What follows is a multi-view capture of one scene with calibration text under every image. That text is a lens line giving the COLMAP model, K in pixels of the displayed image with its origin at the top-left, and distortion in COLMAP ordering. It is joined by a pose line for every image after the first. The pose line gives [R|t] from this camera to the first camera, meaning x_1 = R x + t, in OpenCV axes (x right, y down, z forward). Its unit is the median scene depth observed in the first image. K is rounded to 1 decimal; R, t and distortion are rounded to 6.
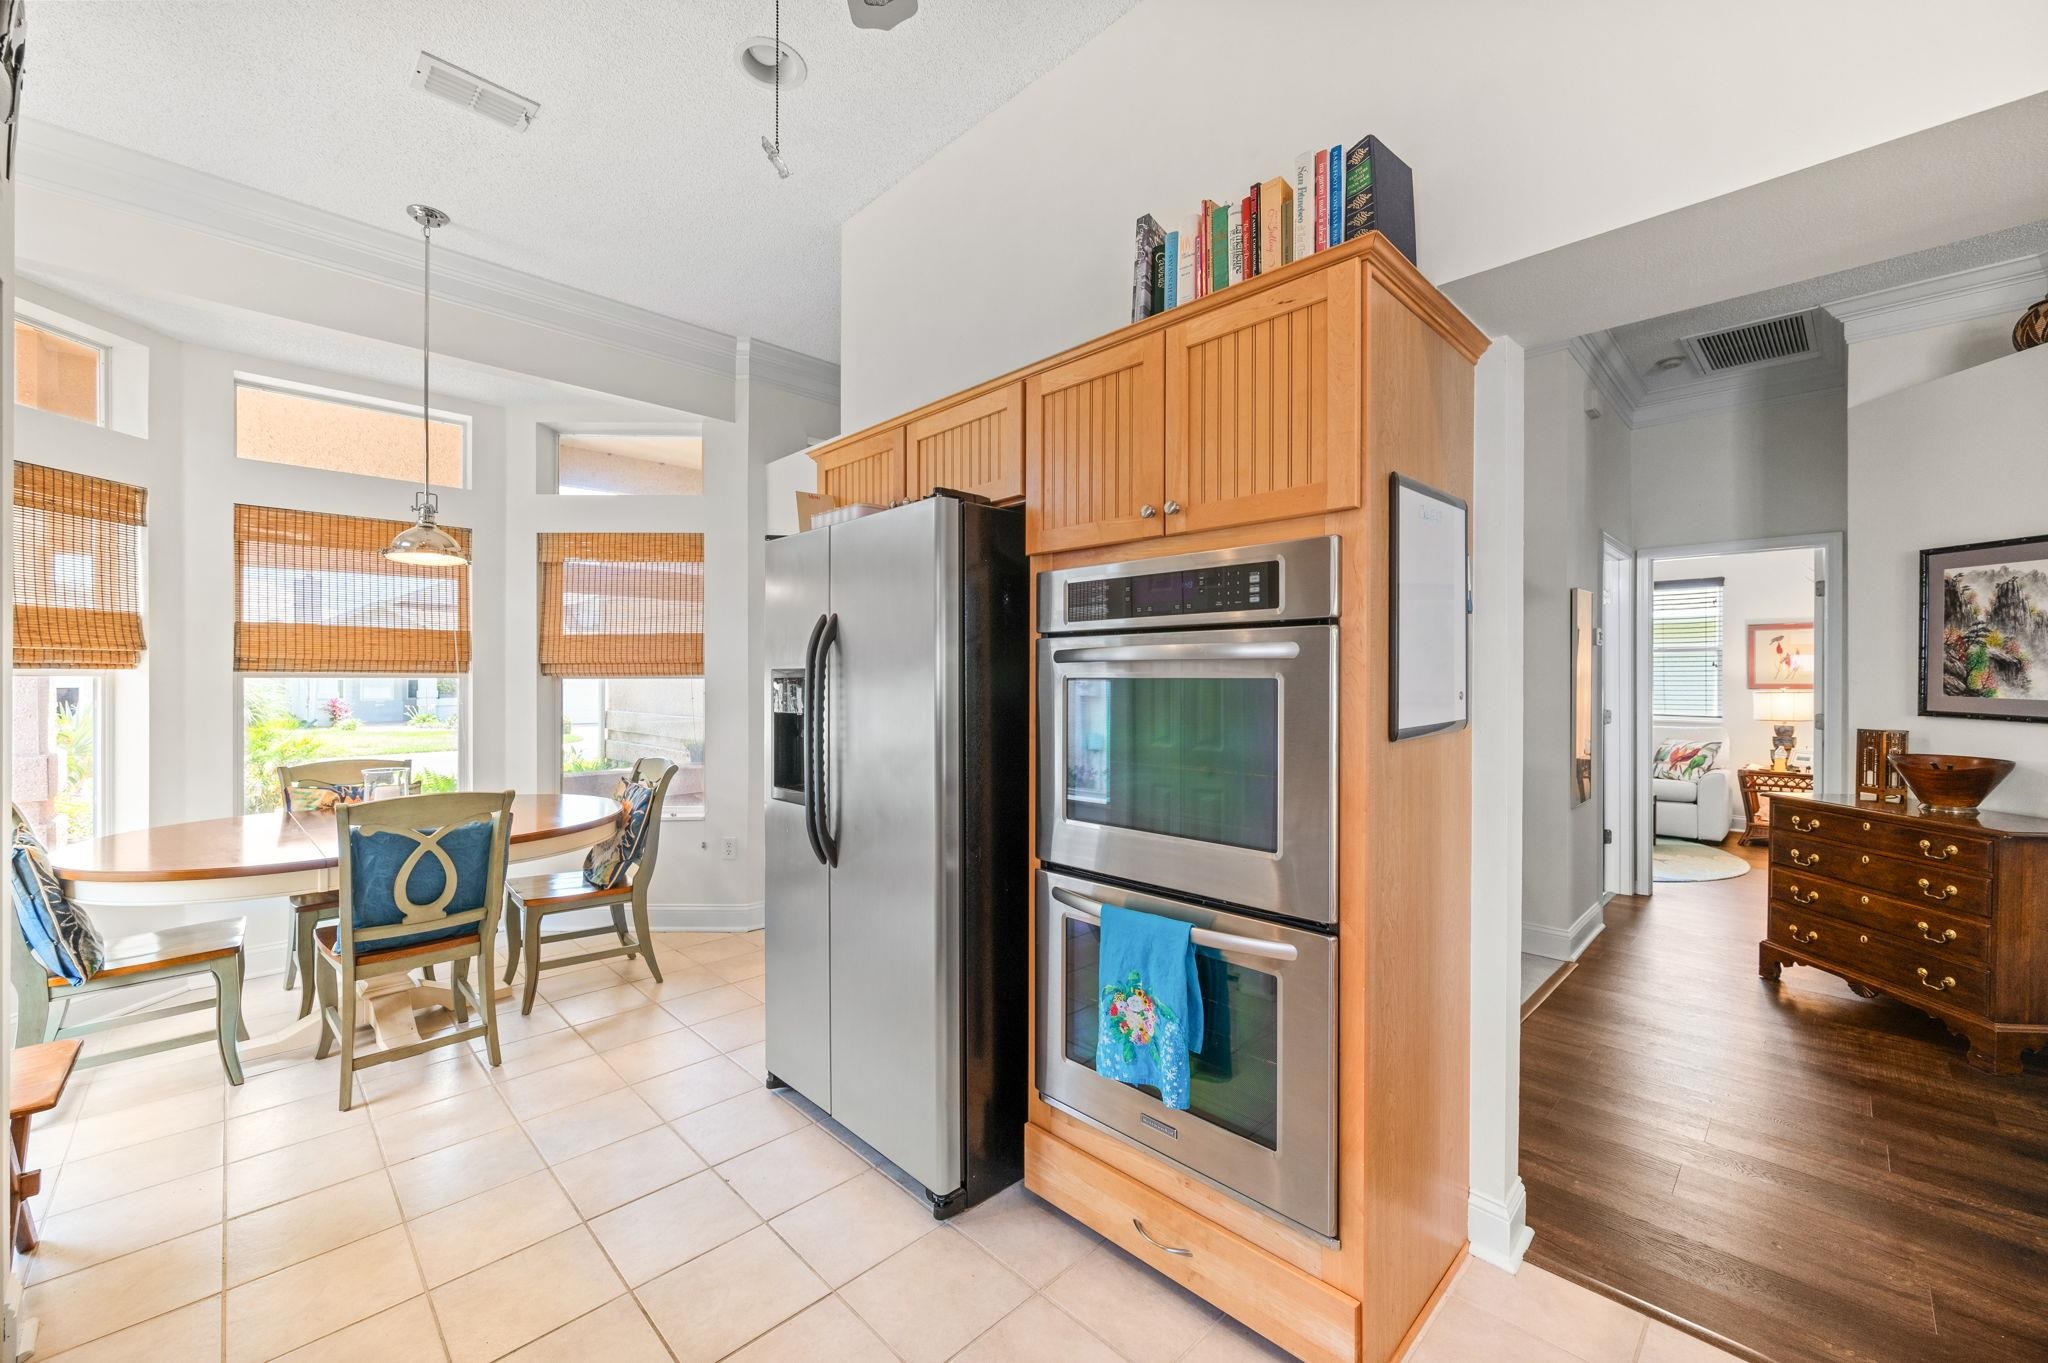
lens RADIAL K [[828.6, 0, 1021.3], [0, 828.6, 680.0], [0, 0, 1]] dist [0.000361, 0.000009]
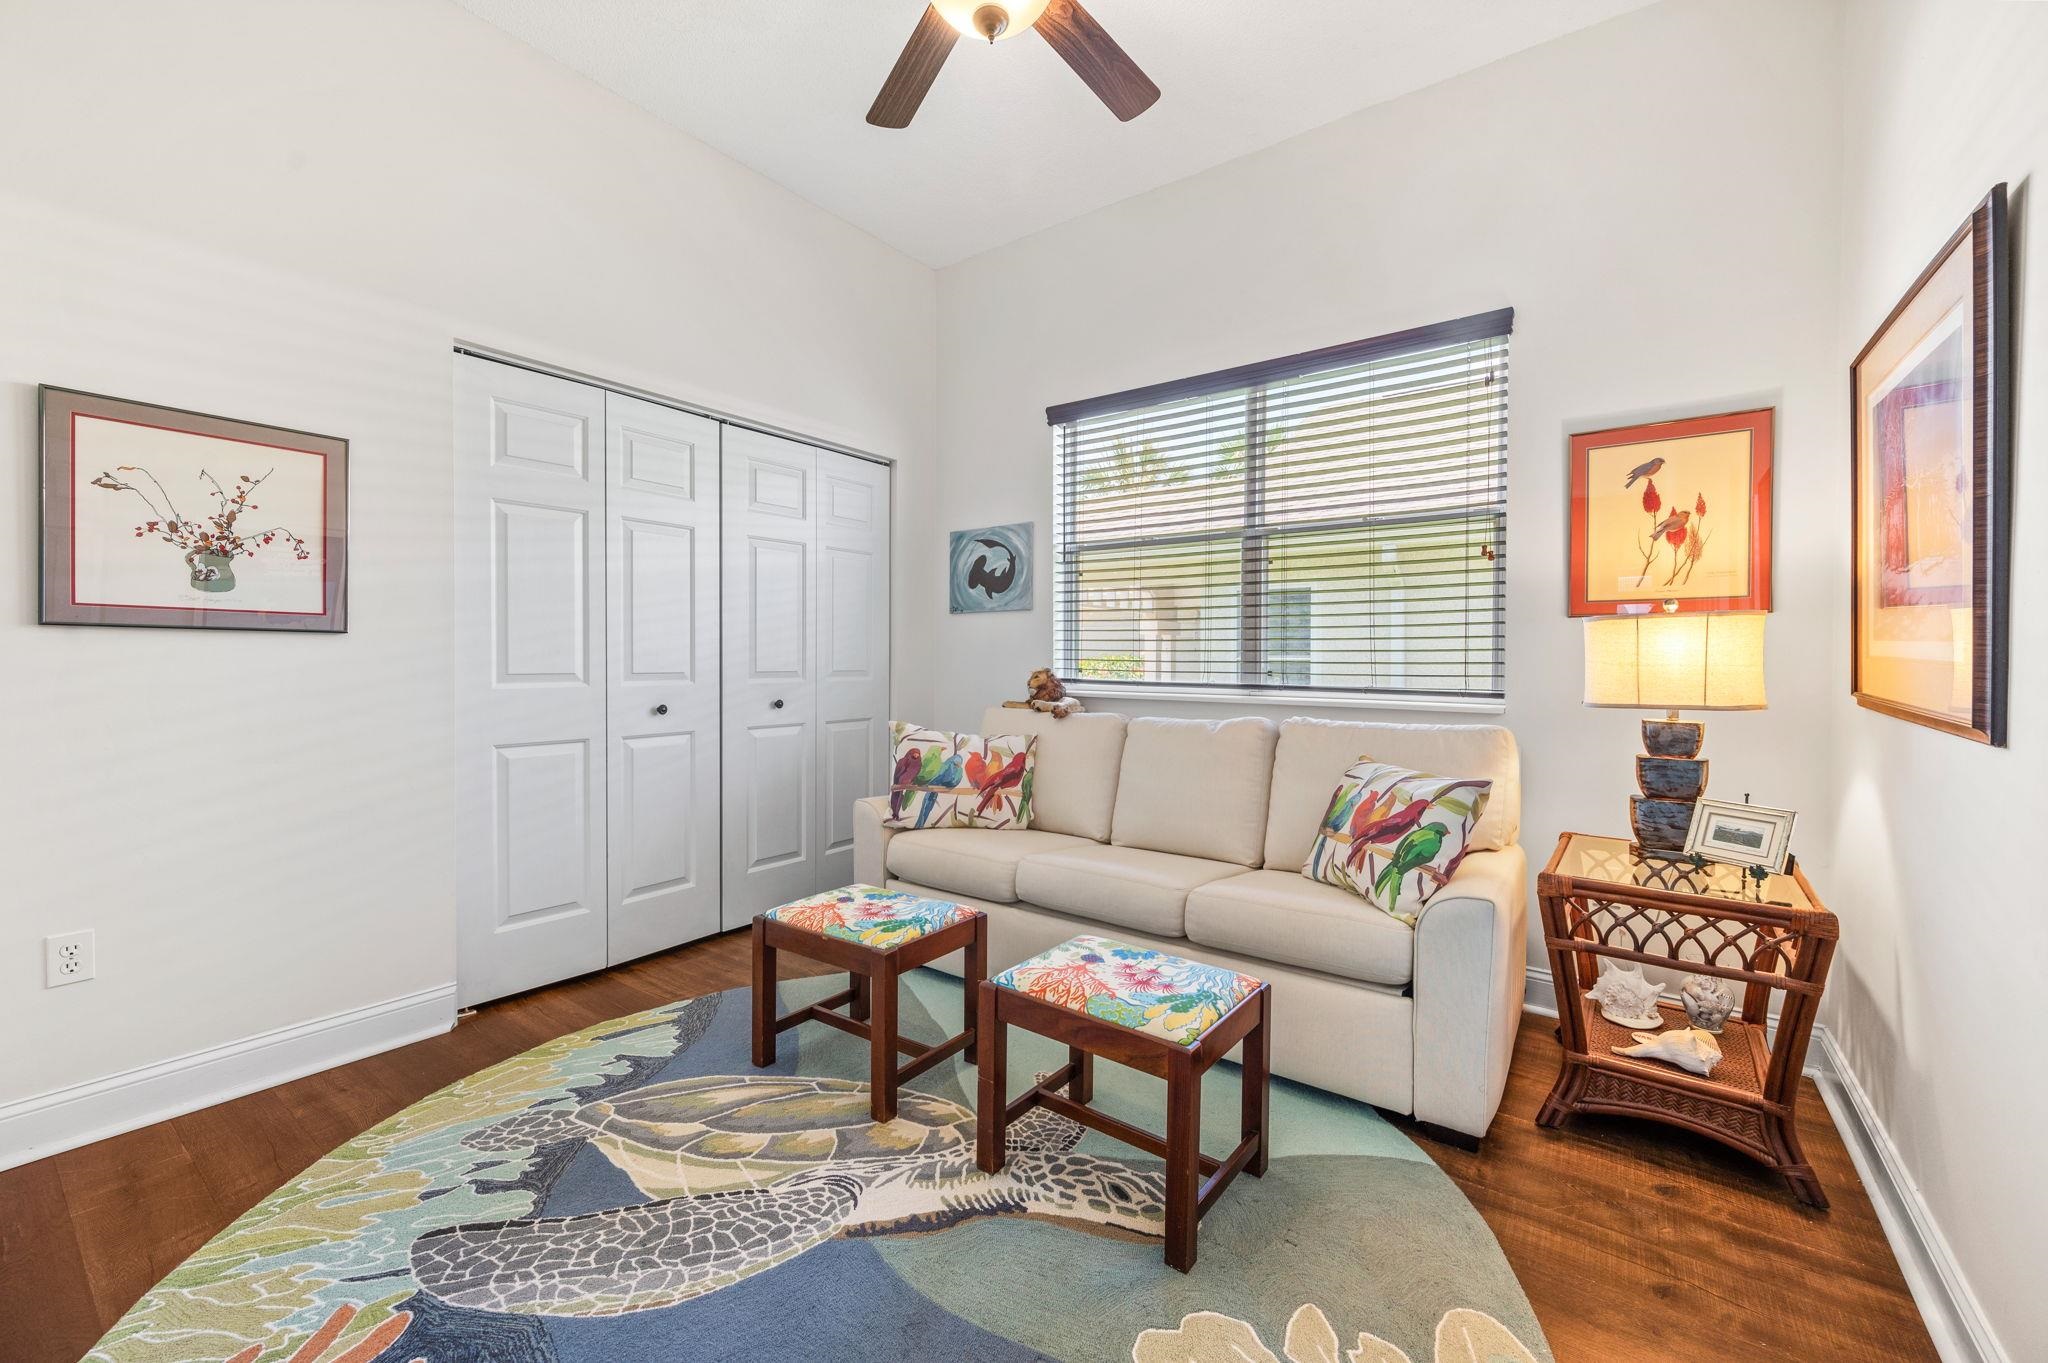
lens RADIAL K [[828.6, 0, 1025.0], [0, 828.6, 672.2], [0, 0, 1]] dist [0.000361, 0.000009]
pose [[0.989074, -0.004047, 0.147363, 0.624416], [0.001762, 0.999876, 0.015637, 0.030095], [-0.147408, -0.015206, 0.988959, 0.717552]]
